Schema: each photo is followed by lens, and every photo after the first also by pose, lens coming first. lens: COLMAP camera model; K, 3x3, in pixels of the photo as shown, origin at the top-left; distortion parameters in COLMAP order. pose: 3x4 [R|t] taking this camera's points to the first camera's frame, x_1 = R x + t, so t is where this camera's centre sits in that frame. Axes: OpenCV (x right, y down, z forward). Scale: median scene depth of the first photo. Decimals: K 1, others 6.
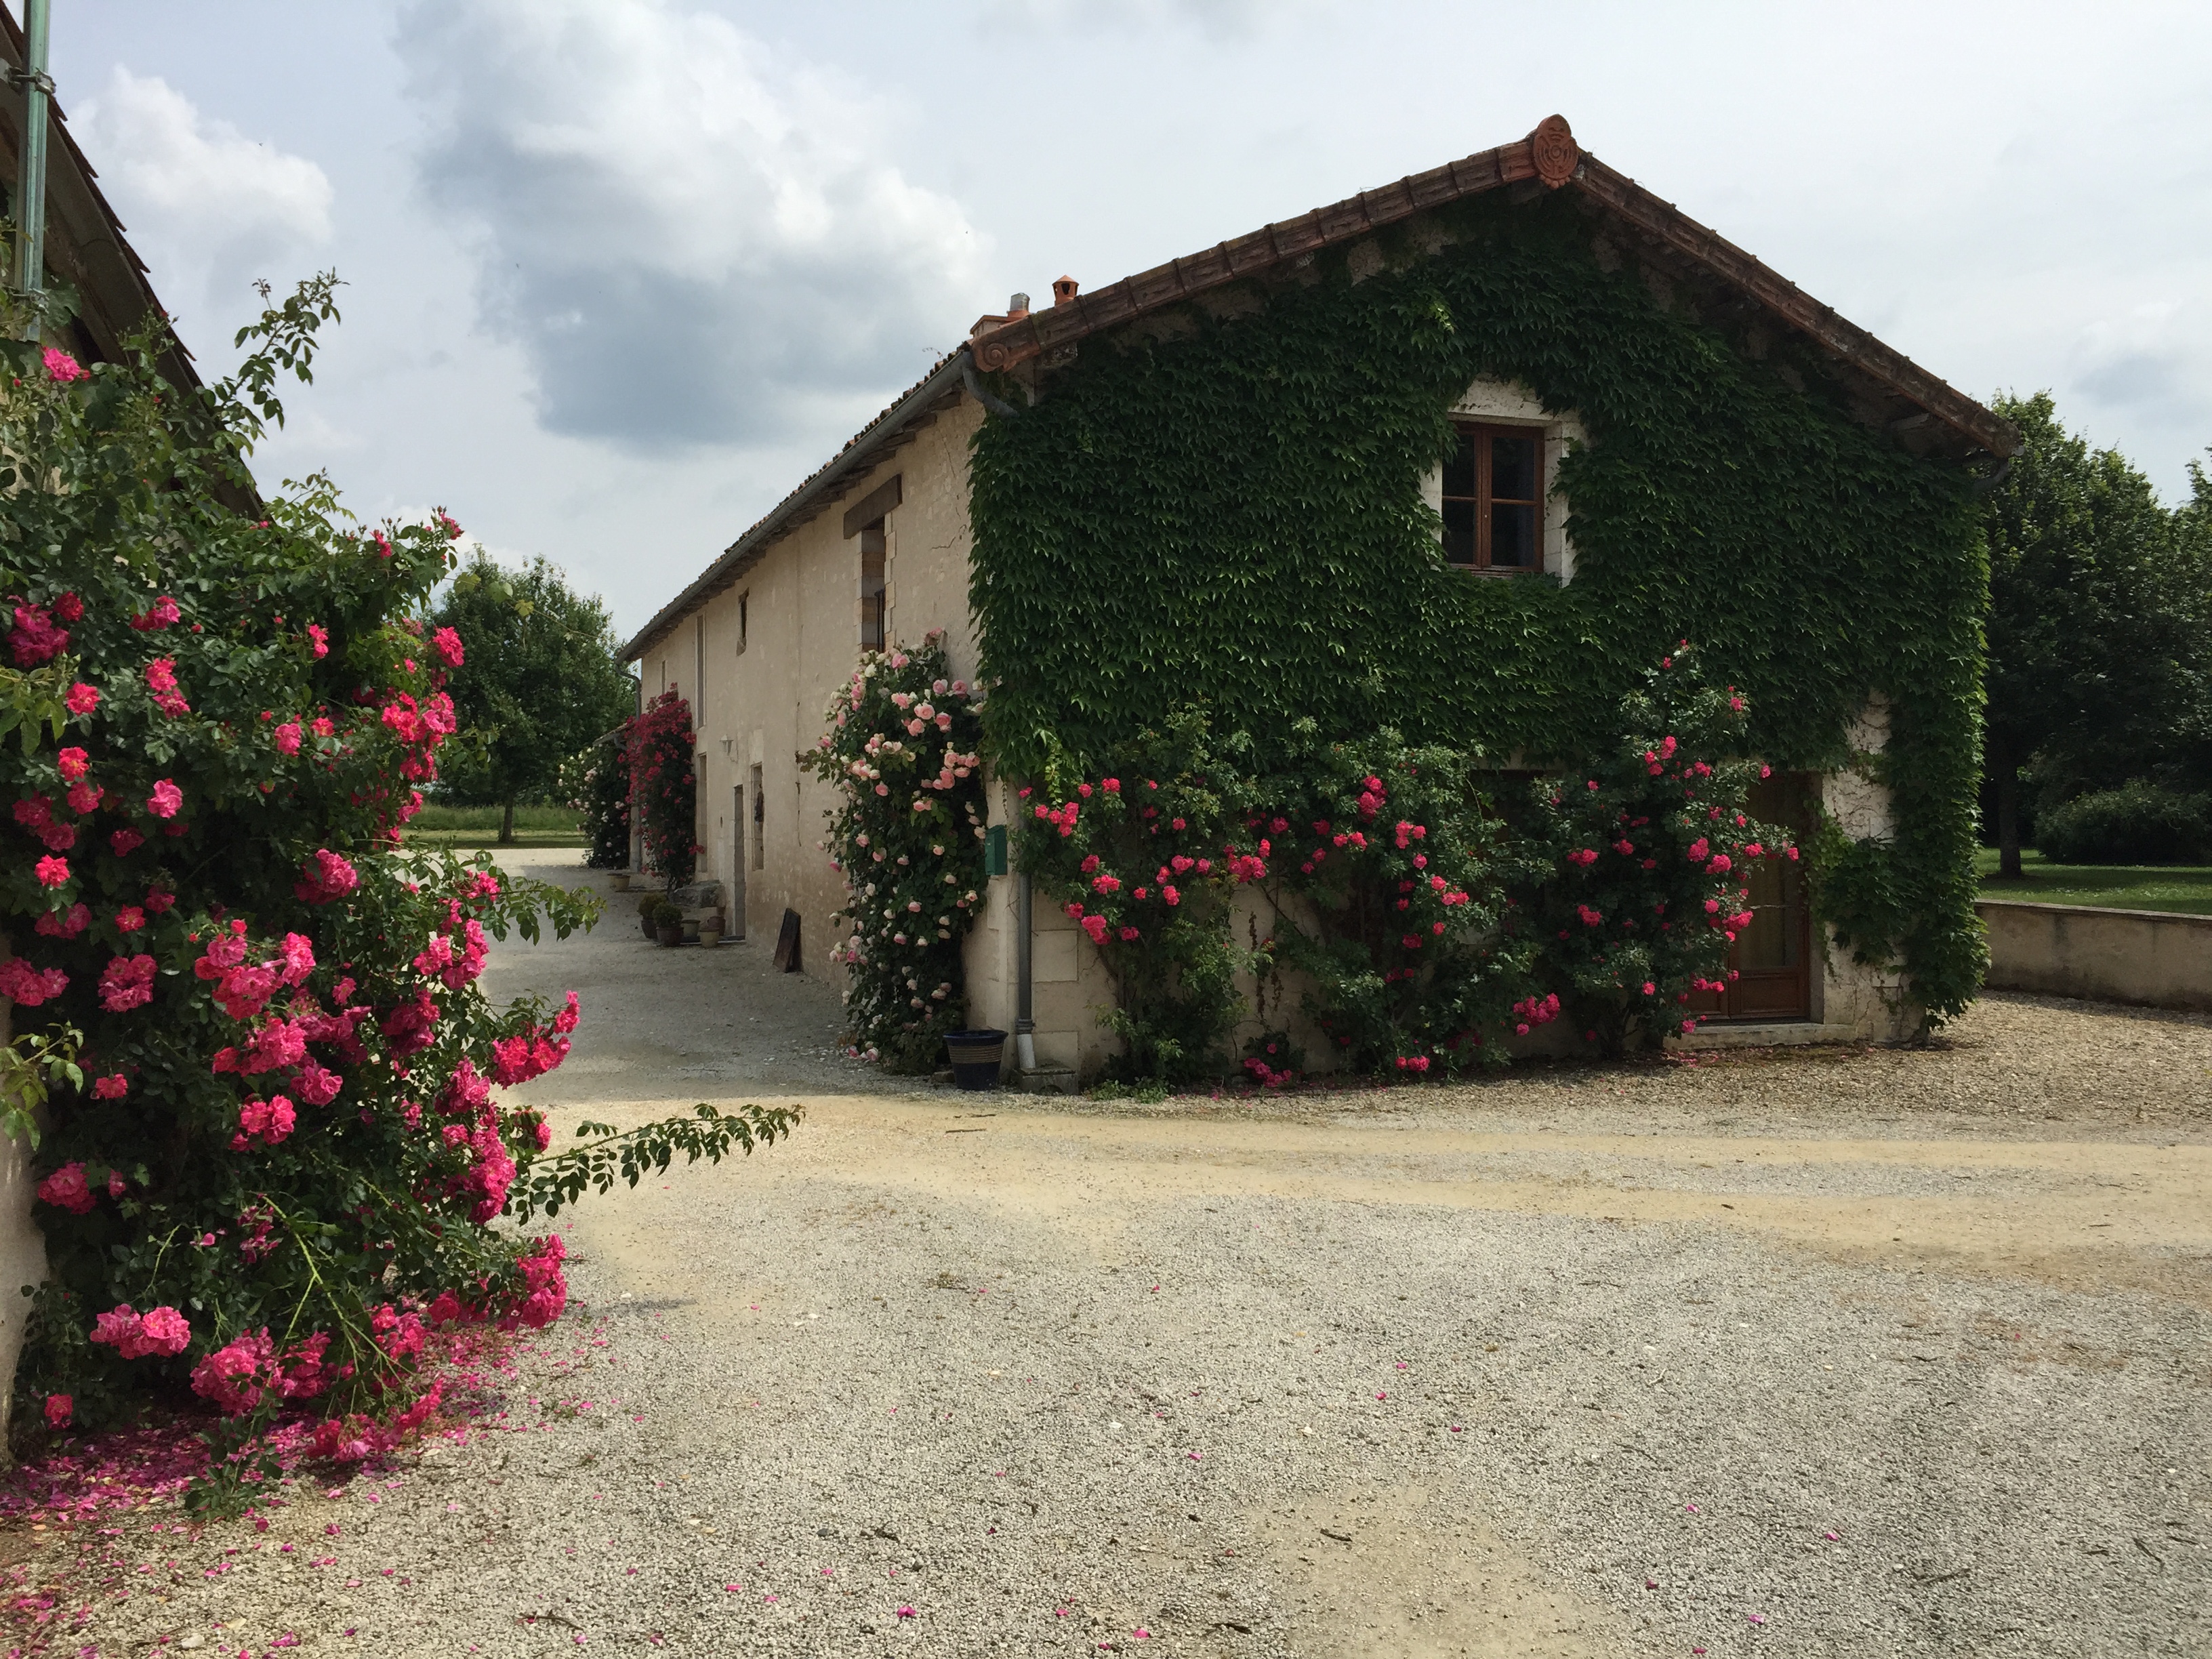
lens RADIAL K [[1876.7, 0, 1141.1], [0, 1876.7, 826.9], [0, 0, 1]] dist [0.088999, -0.126108]
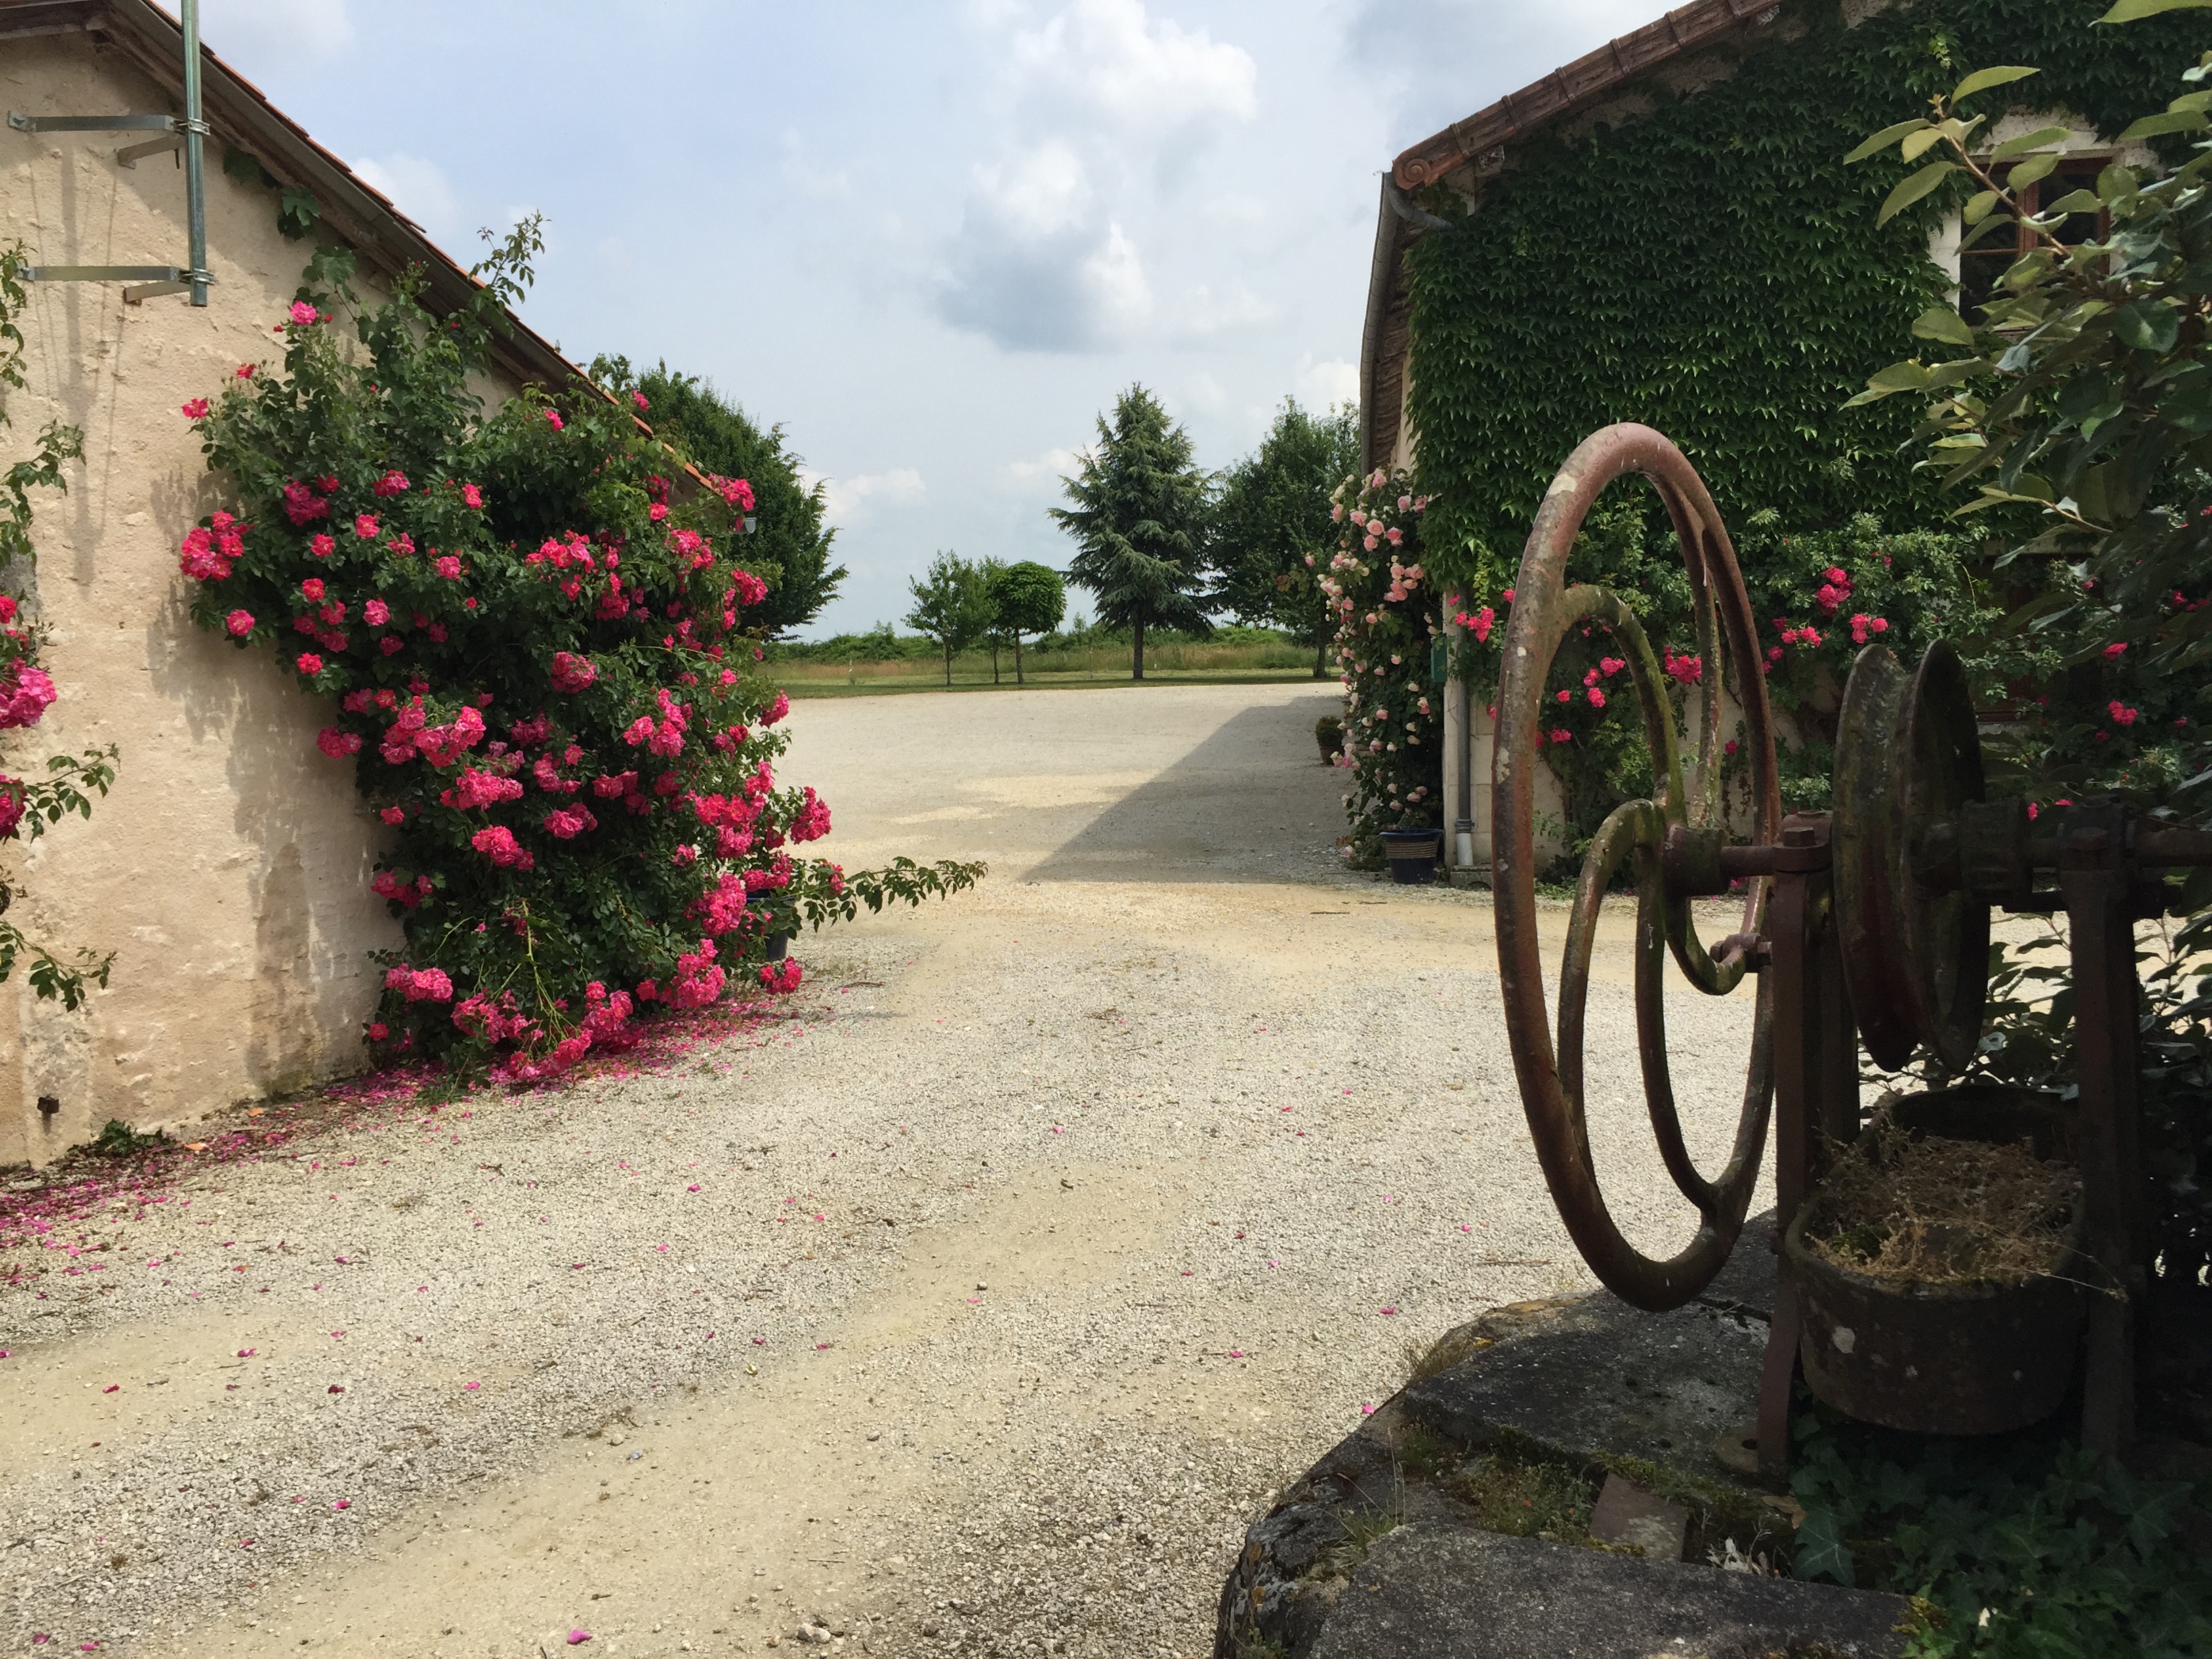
lens RADIAL K [[1876.7, 0, 1141.1], [0, 1876.7, 826.9], [0, 0, 1]] dist [0.088999, -0.126108]
pose [[0.896736, 0.012878, -0.442378, 0.235332], [0.025903, 0.996336, 0.081511, 0.016271], [0.441806, -0.084553, 0.893117, -0.014837]]
